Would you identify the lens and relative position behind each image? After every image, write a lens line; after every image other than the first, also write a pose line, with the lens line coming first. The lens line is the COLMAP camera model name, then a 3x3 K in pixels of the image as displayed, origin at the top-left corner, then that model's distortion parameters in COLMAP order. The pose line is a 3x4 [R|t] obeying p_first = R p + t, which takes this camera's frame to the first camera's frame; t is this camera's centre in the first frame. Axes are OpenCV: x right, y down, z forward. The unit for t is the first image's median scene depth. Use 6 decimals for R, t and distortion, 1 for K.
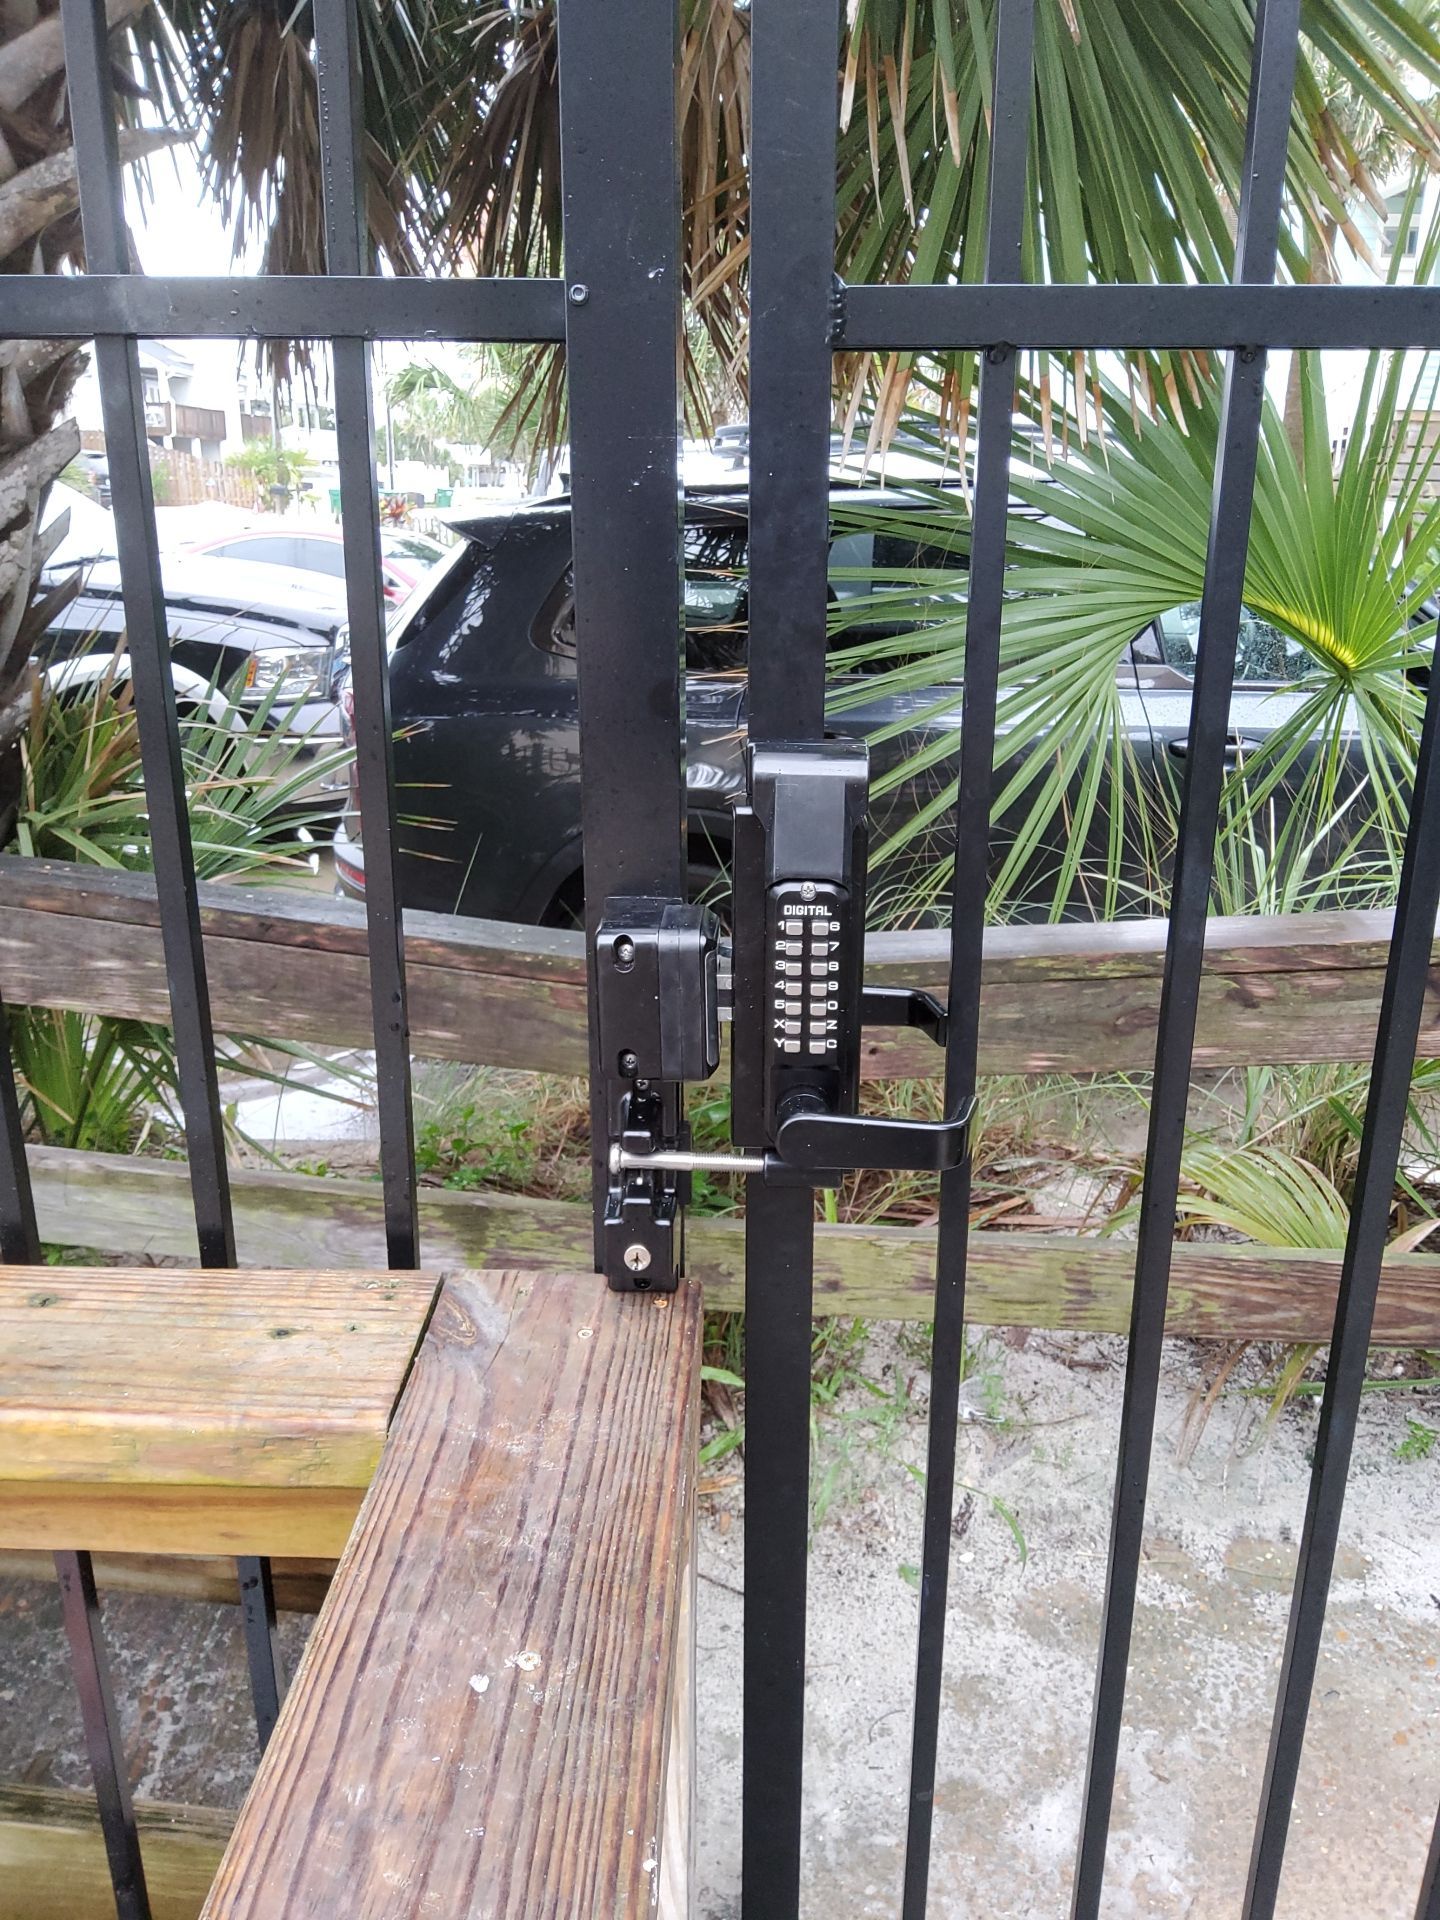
lens RADIAL K [[1470.3, 0, 745.1], [0, 1470.3, 989.6], [0, 0, 1]] dist [0.069773, -0.147894]
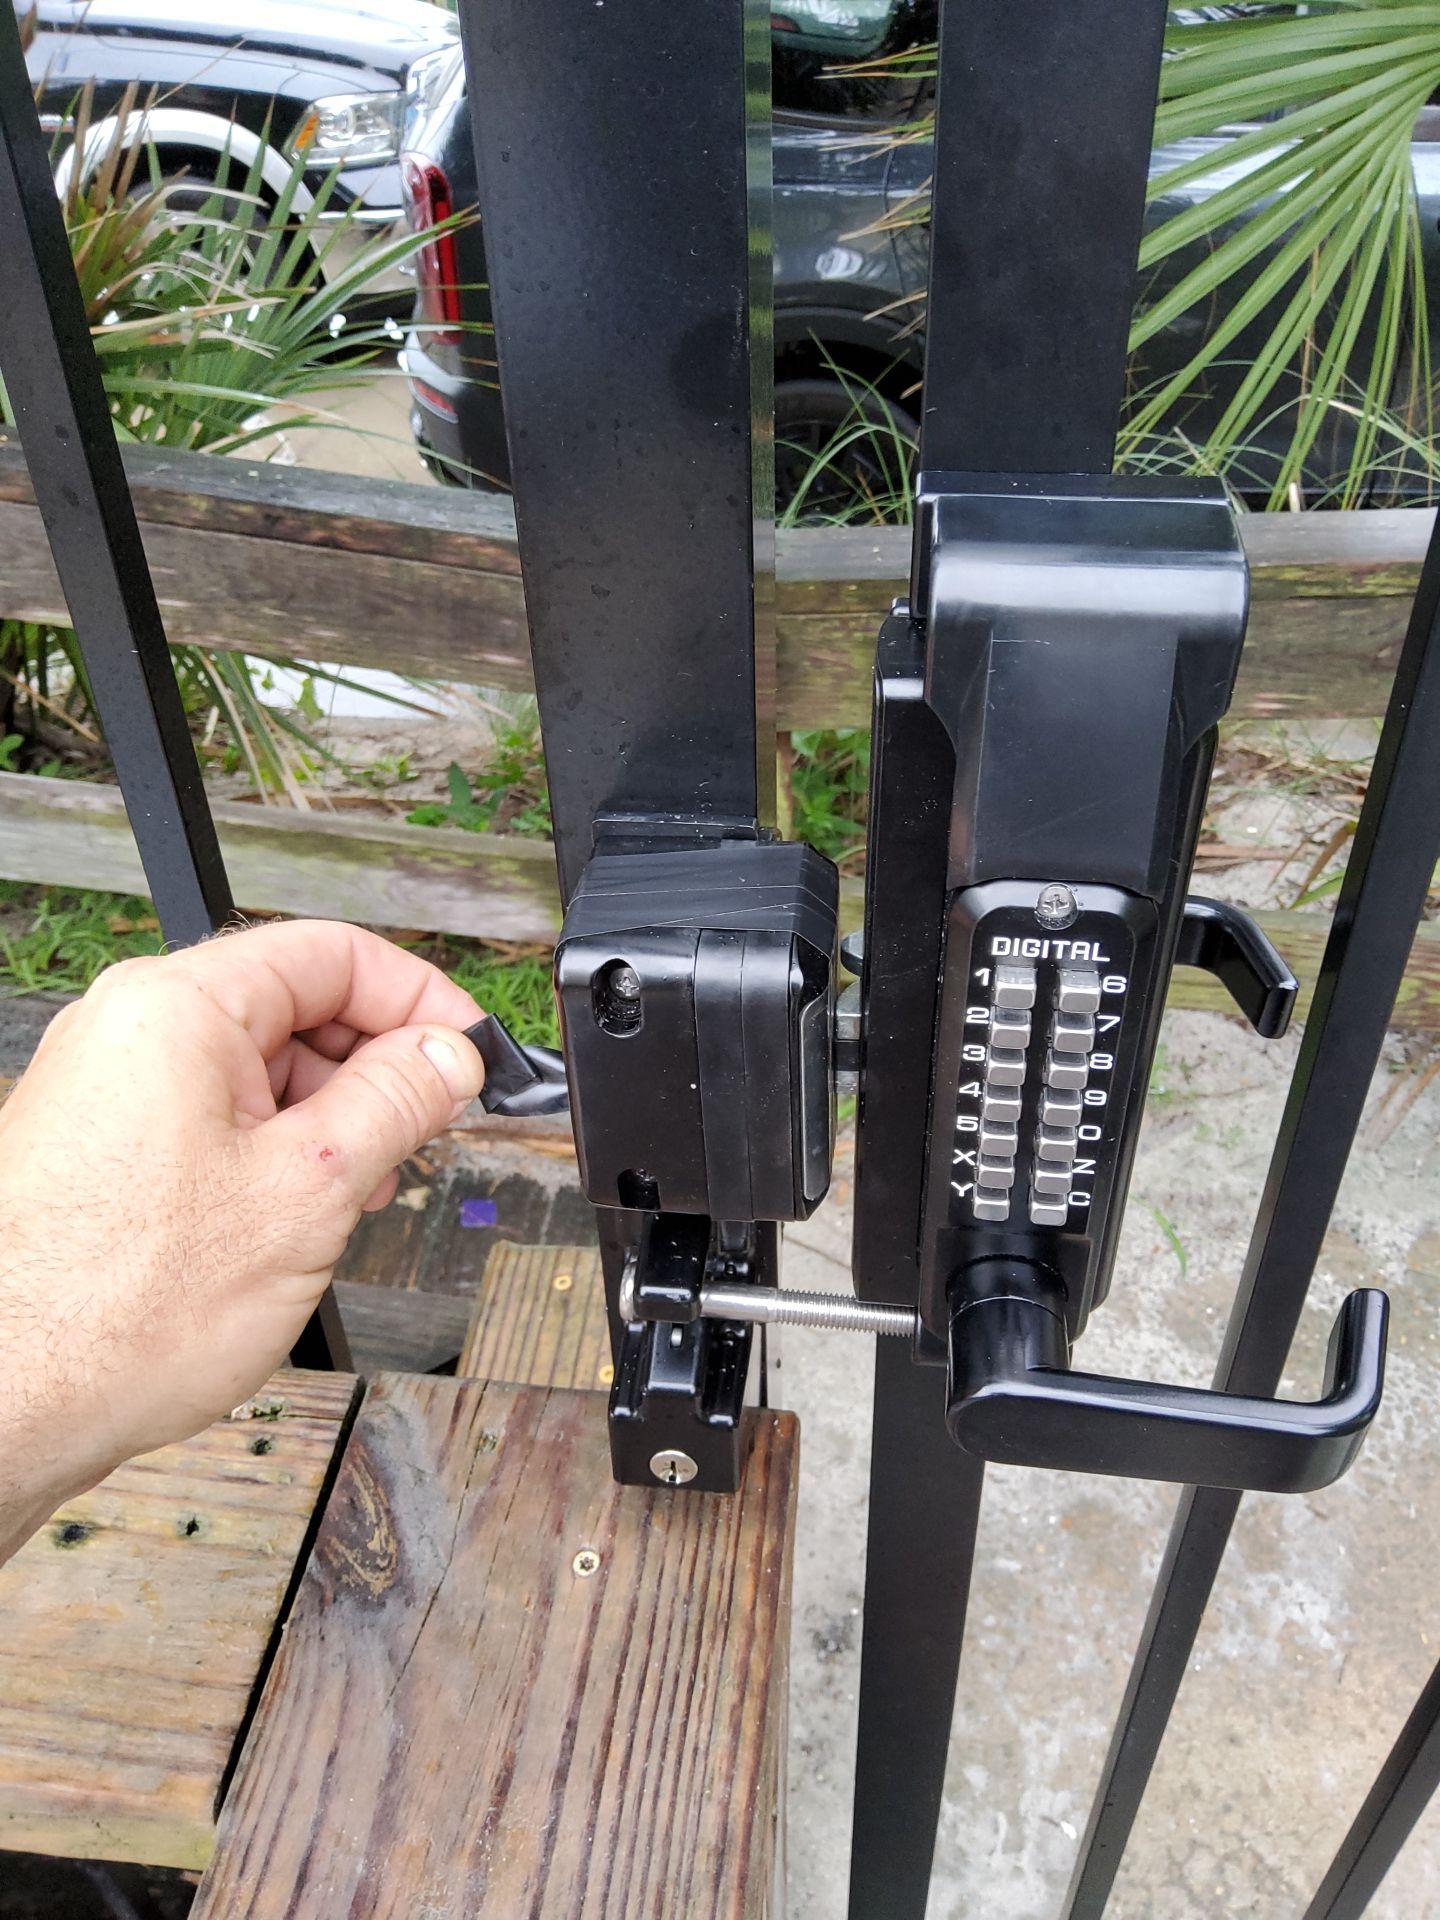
lens RADIAL K [[1470.3, 0, 745.1], [0, 1470.3, 989.6], [0, 0, 1]] dist [0.069773, -0.147894]
pose [[0.996045, 0.030724, -0.083368, -0.002634], [-0.002254, 0.946747, 0.321970, -0.059791], [0.088821, -0.320508, 0.943072, 0.204653]]
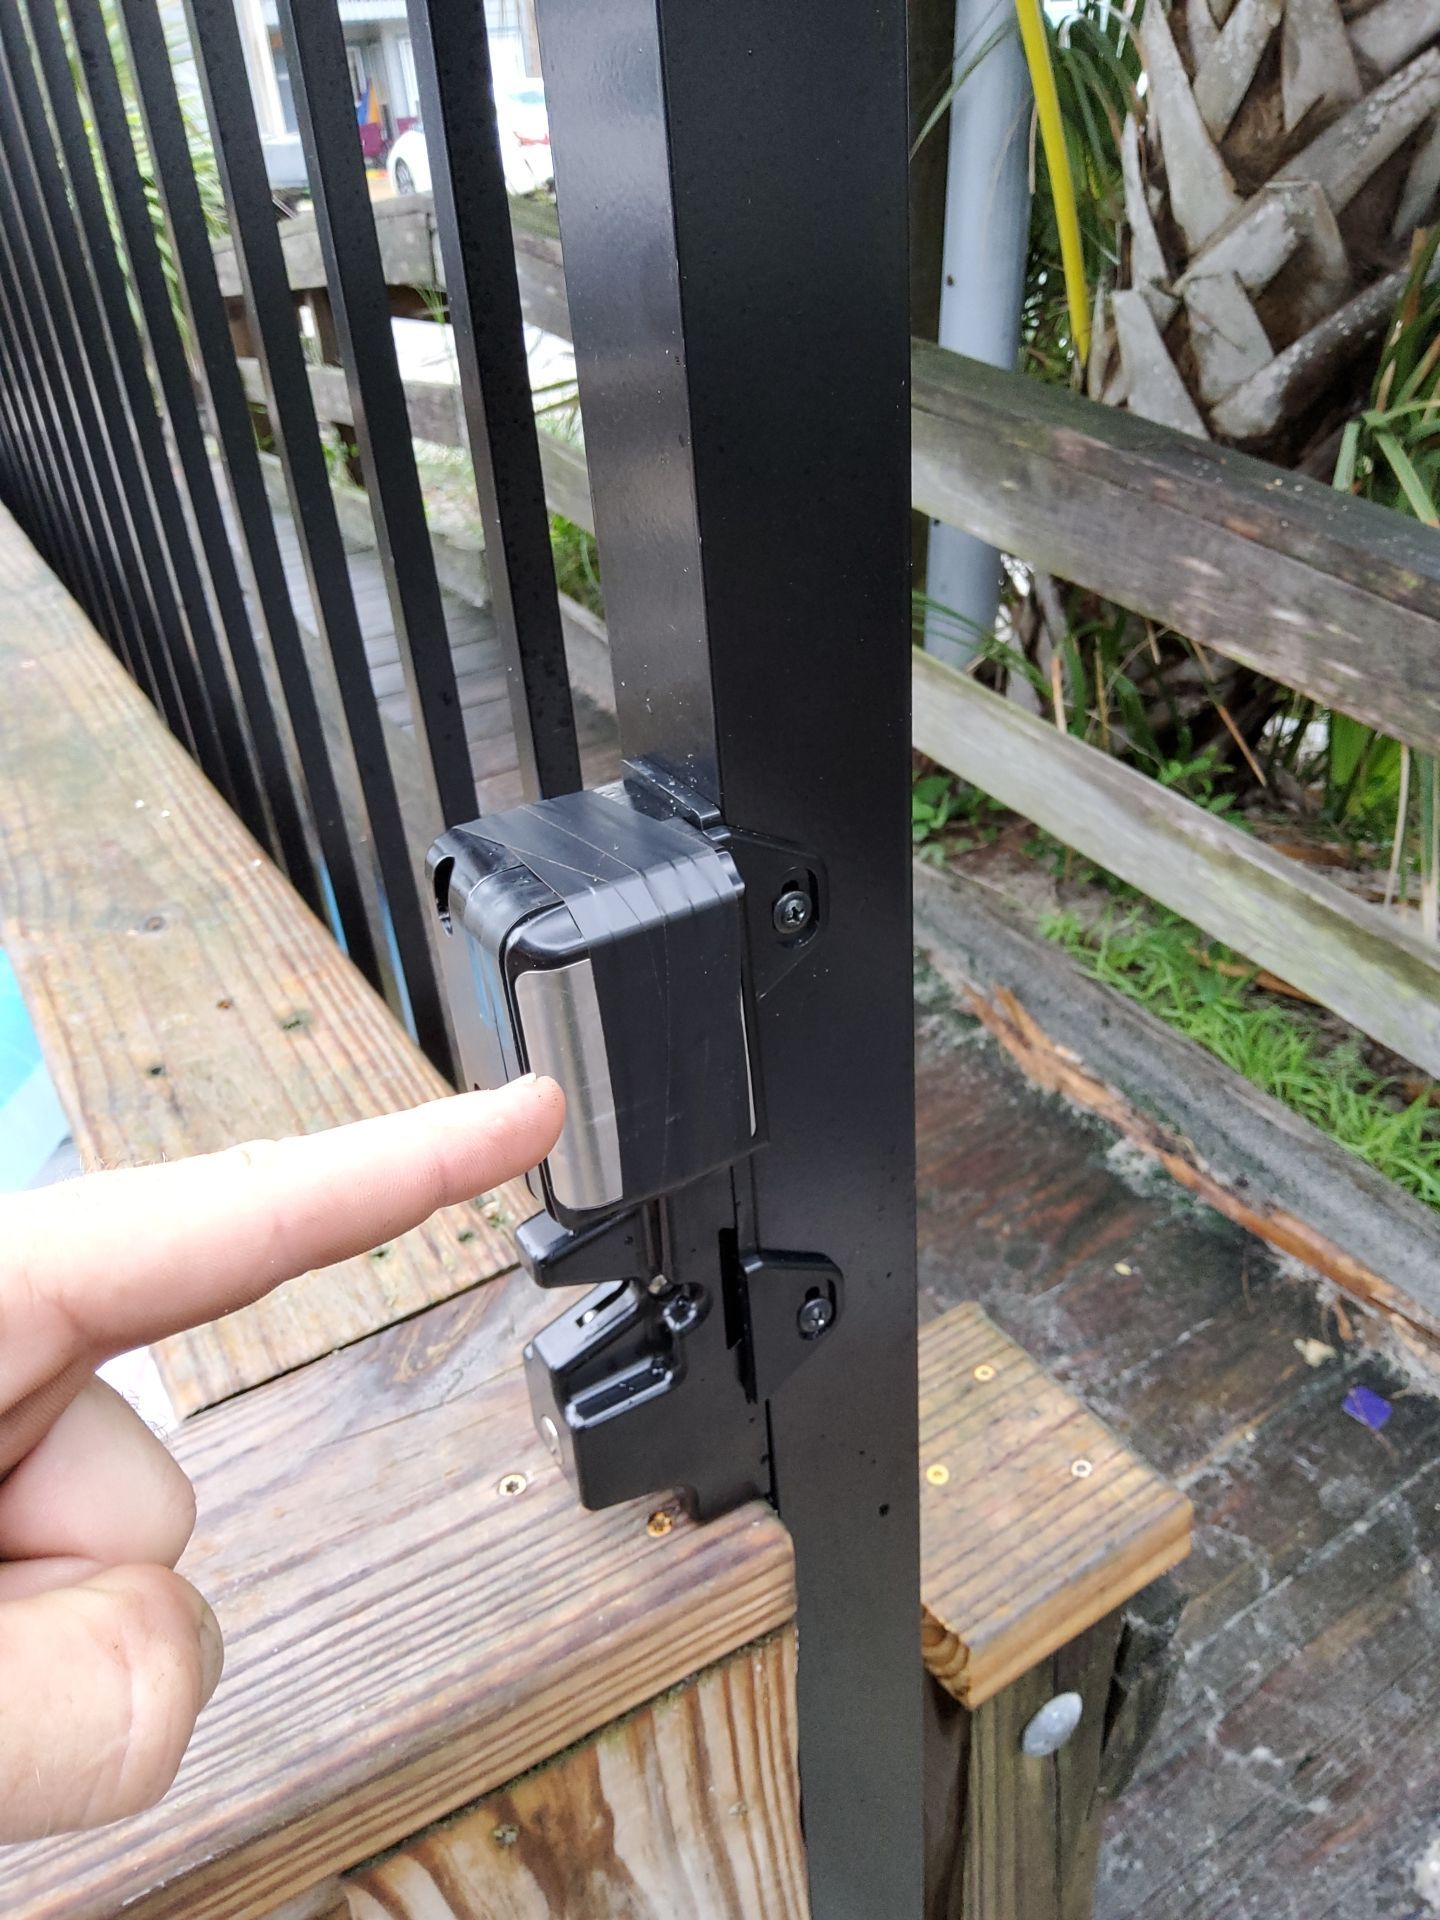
lens RADIAL K [[1485.4, 0, 720.0], [0, 1485.4, 960.0], [0, 0, 1]] dist [0.046518, -0.085205]
pose [[0.514128, 0.392230, -0.762777, 0.111321], [-0.195655, 0.919498, 0.340943, -0.062910], [0.835100, -0.026047, 0.549482, 0.286106]]
